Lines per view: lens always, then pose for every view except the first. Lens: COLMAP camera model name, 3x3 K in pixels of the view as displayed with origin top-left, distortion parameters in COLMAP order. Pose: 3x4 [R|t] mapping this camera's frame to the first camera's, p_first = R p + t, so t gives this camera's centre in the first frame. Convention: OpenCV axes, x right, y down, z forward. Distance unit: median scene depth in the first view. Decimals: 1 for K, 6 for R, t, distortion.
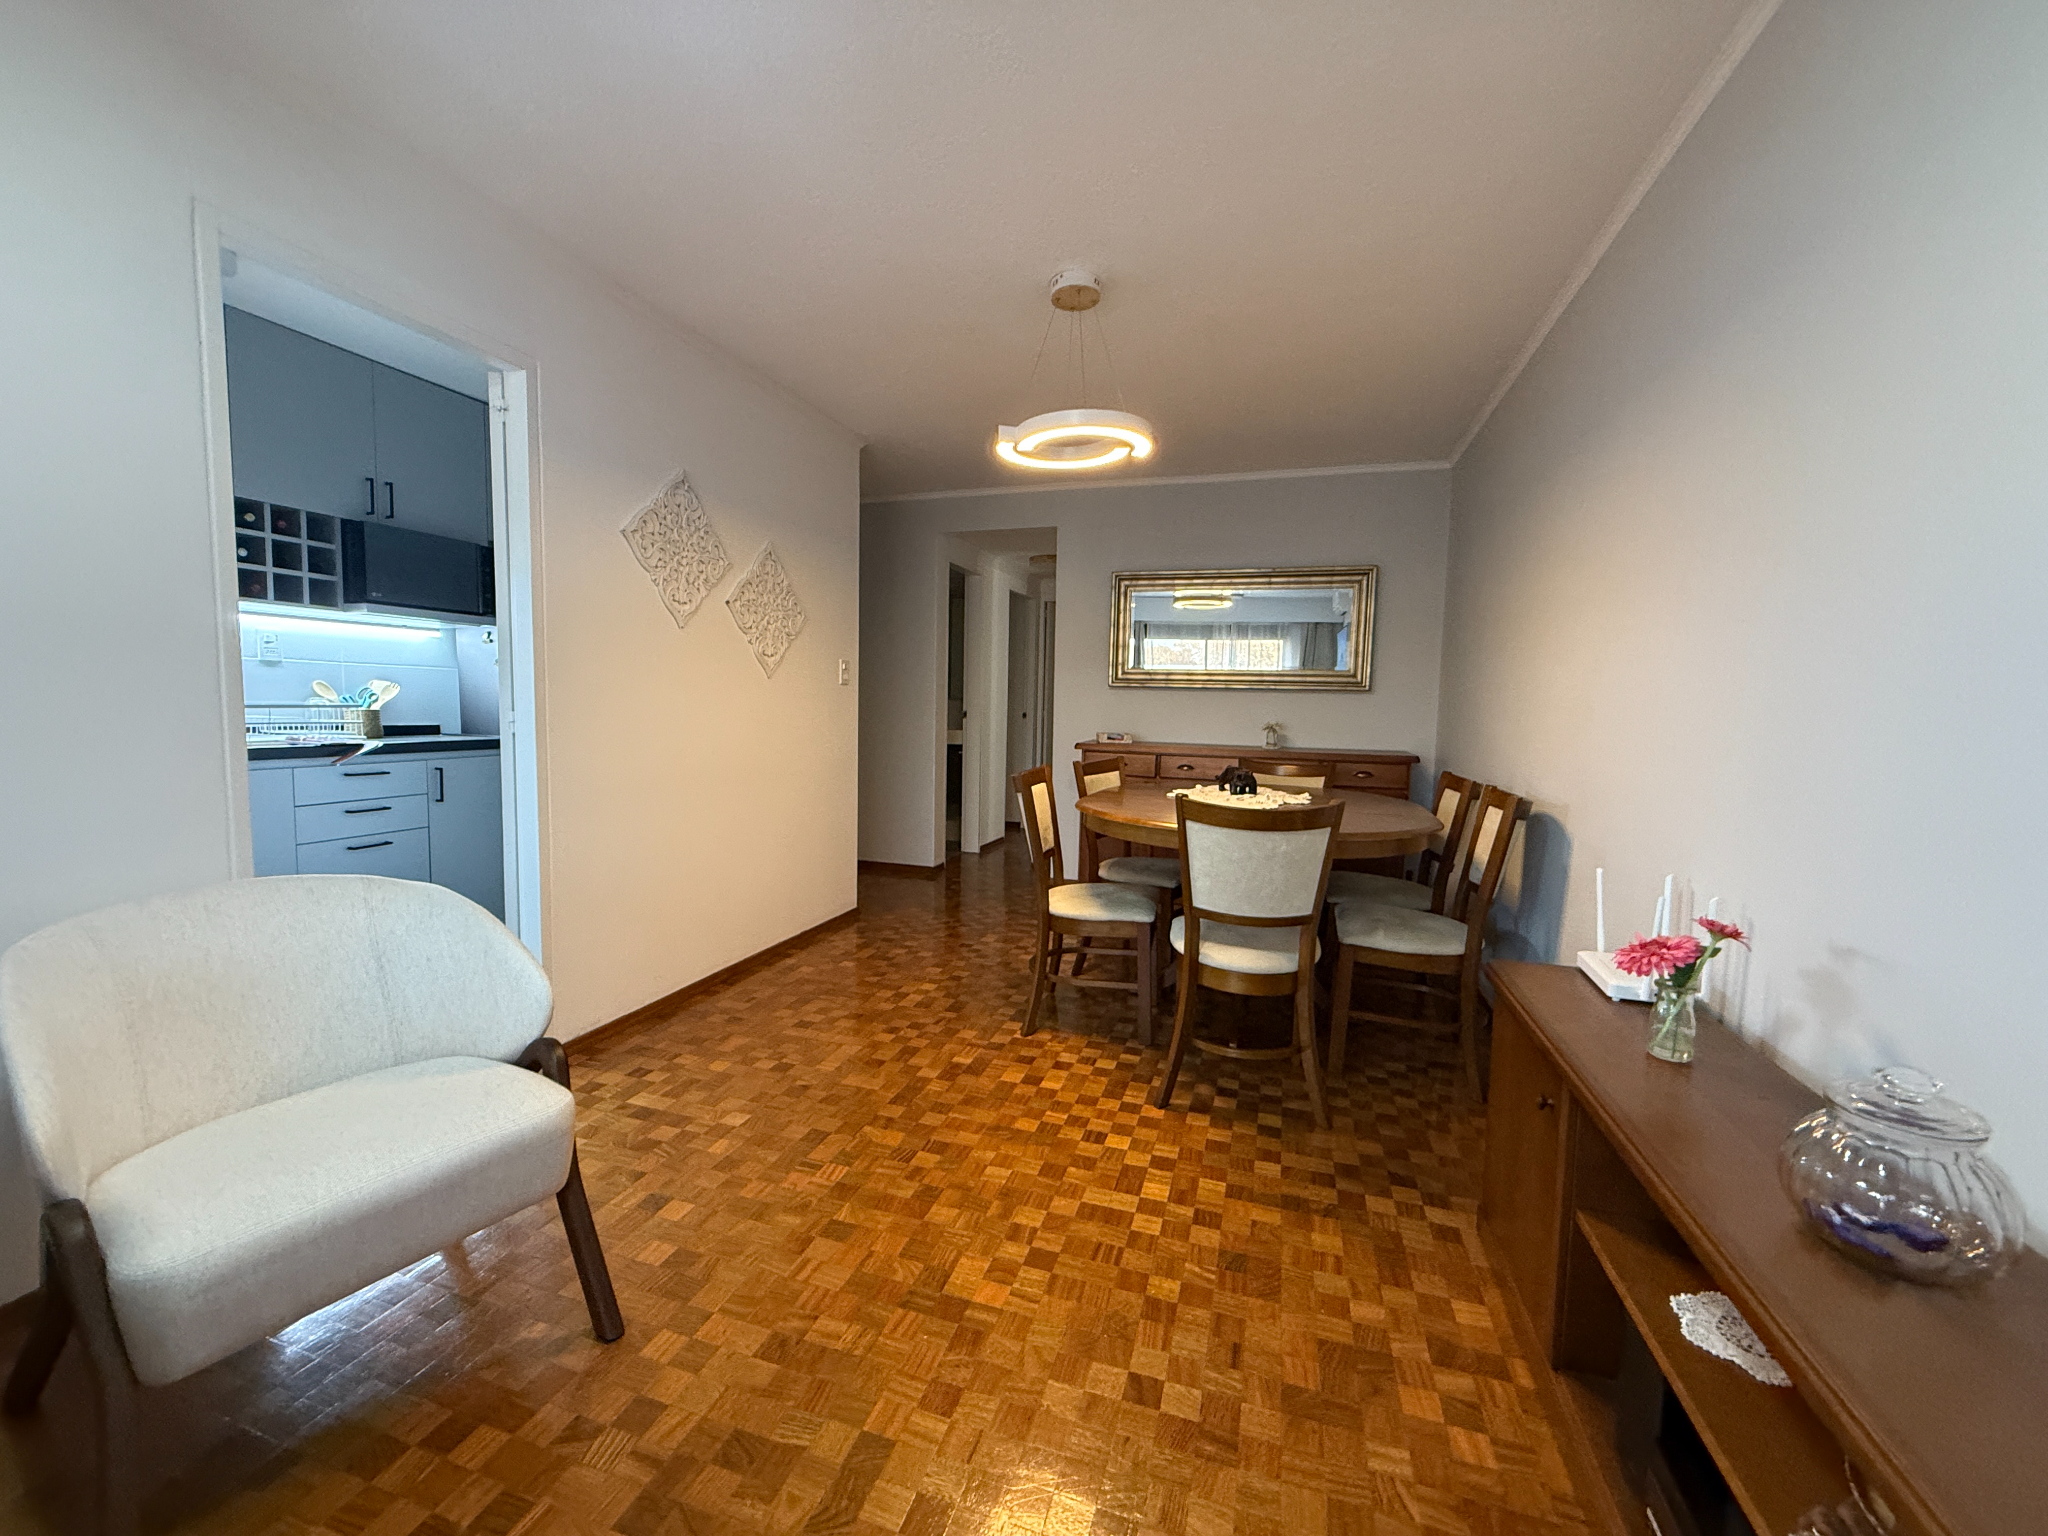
lens RADIAL K [[818.1, 0, 1022.6], [0, 818.1, 766.9], [0, 0, 1]] dist [0.016484, 0.000018]
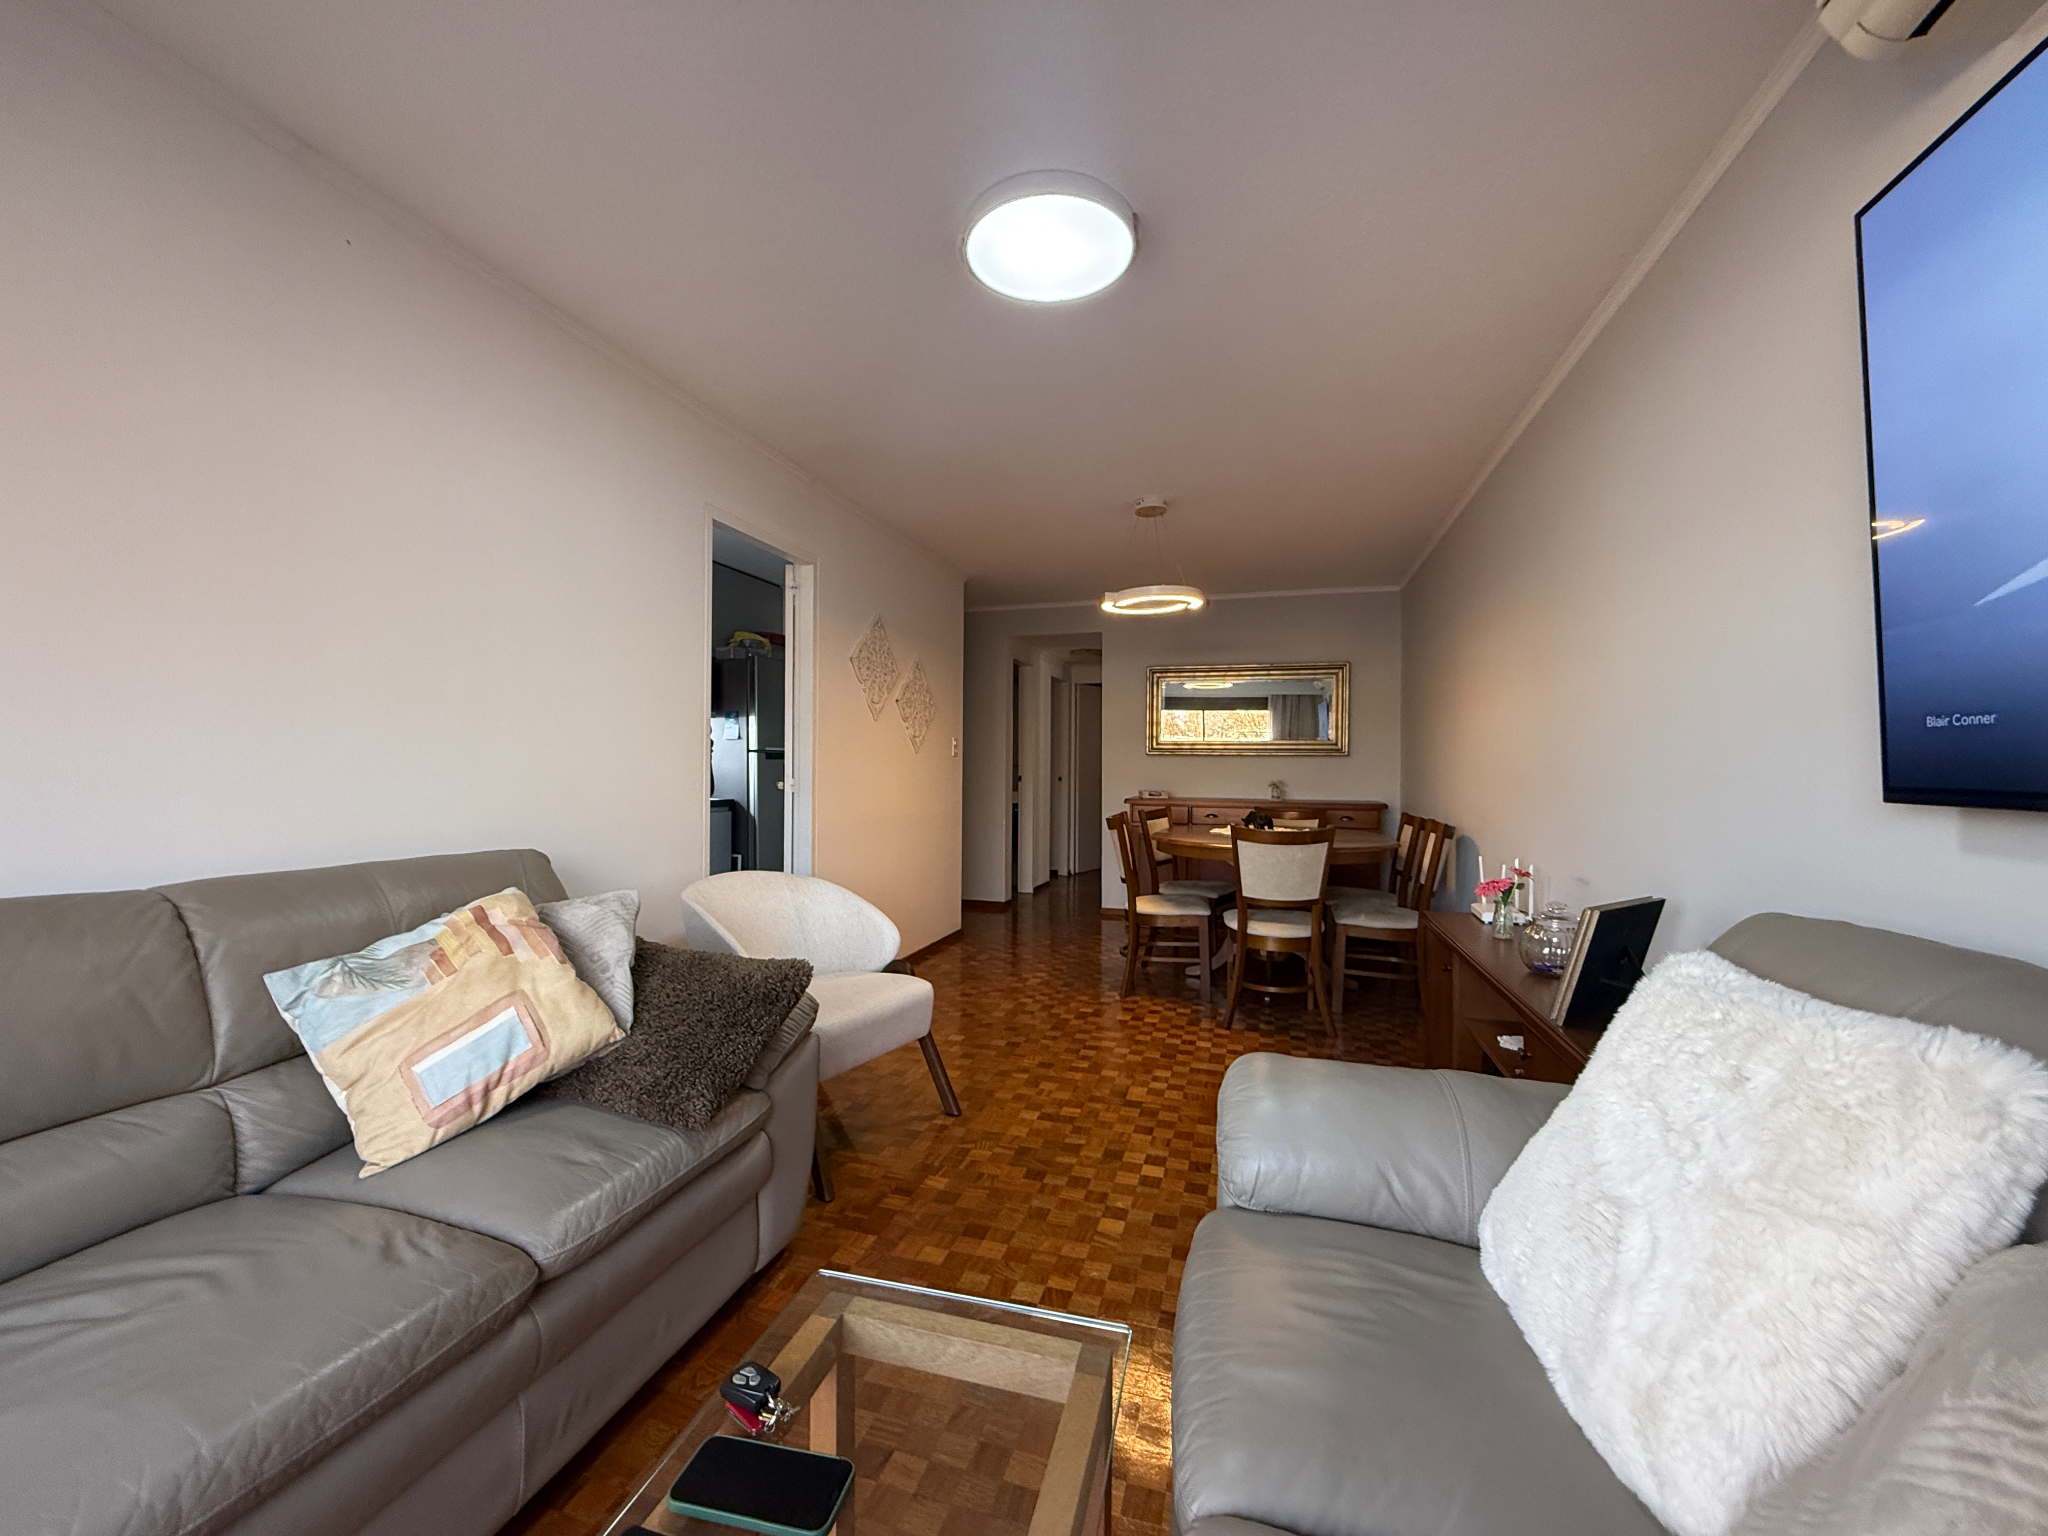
lens RADIAL K [[818.1, 0, 1023.7], [0, 818.1, 767.5], [0, 0, 1]] dist [0.016484, 0.000018]
pose [[0.999660, -0.013190, 0.022482, -0.215444], [0.014928, 0.996765, -0.078970, 0.037112], [-0.021367, 0.079278, 0.996623, -0.507568]]
